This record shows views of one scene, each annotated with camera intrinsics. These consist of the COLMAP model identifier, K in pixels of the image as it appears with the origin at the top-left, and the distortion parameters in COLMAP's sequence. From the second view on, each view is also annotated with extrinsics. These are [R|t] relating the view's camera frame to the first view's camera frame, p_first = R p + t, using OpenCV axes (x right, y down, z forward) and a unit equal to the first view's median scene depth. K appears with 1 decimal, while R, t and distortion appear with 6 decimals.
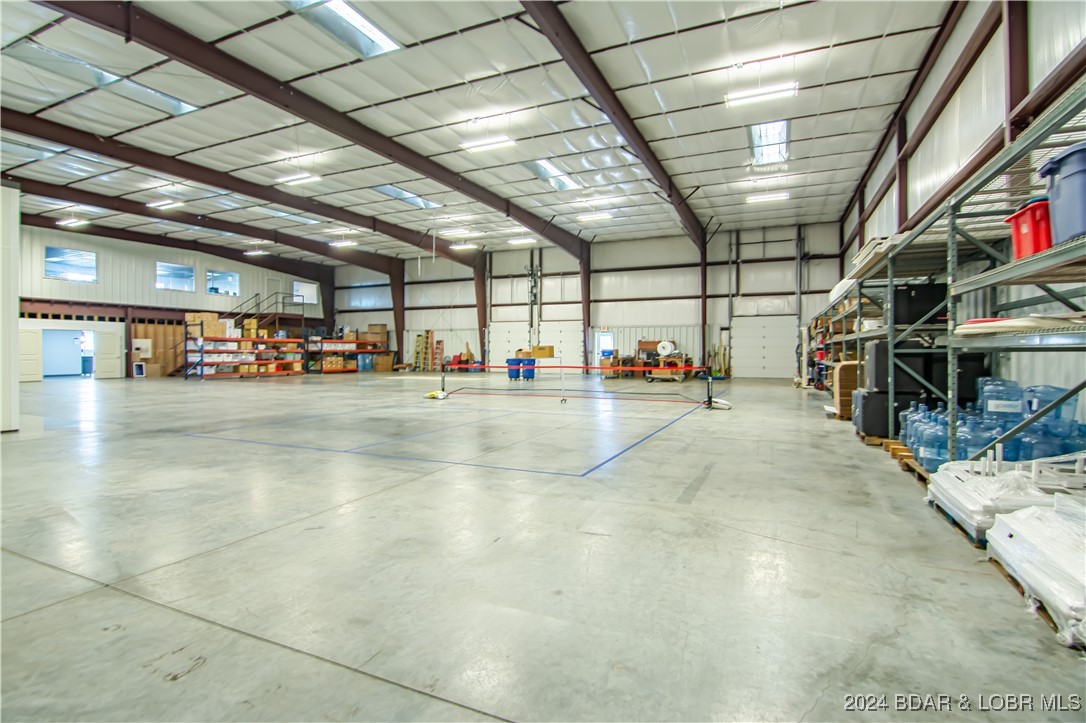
lens RADIAL K [[521.2, 0, 543.3], [0, 521.2, 353.4], [0, 0, 1]] dist [-0.018323, -0.002495]
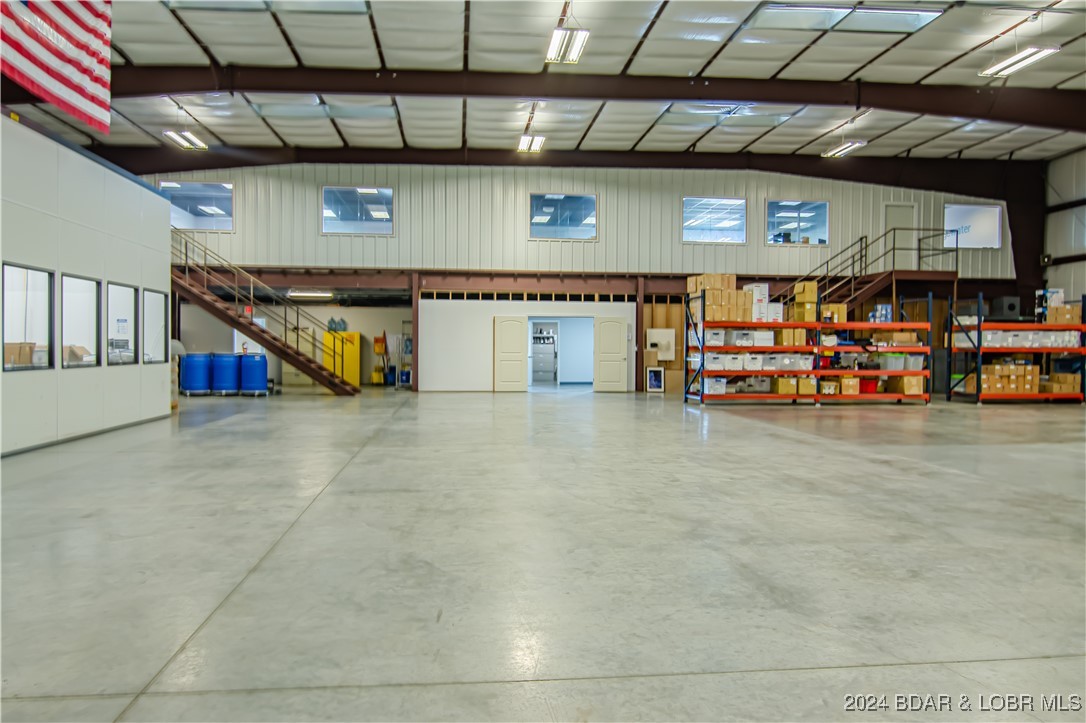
lens RADIAL K [[748.3, 0, 539.6], [0, 748.3, 358.2], [0, 0, 1]] dist [-0.011948, -0.006050]
pose [[0.488022, 0.012146, -0.872747, -0.080660], [-0.008692, 0.999921, 0.009056, -0.000042], [0.872788, 0.003166, 0.488089, 0.441424]]
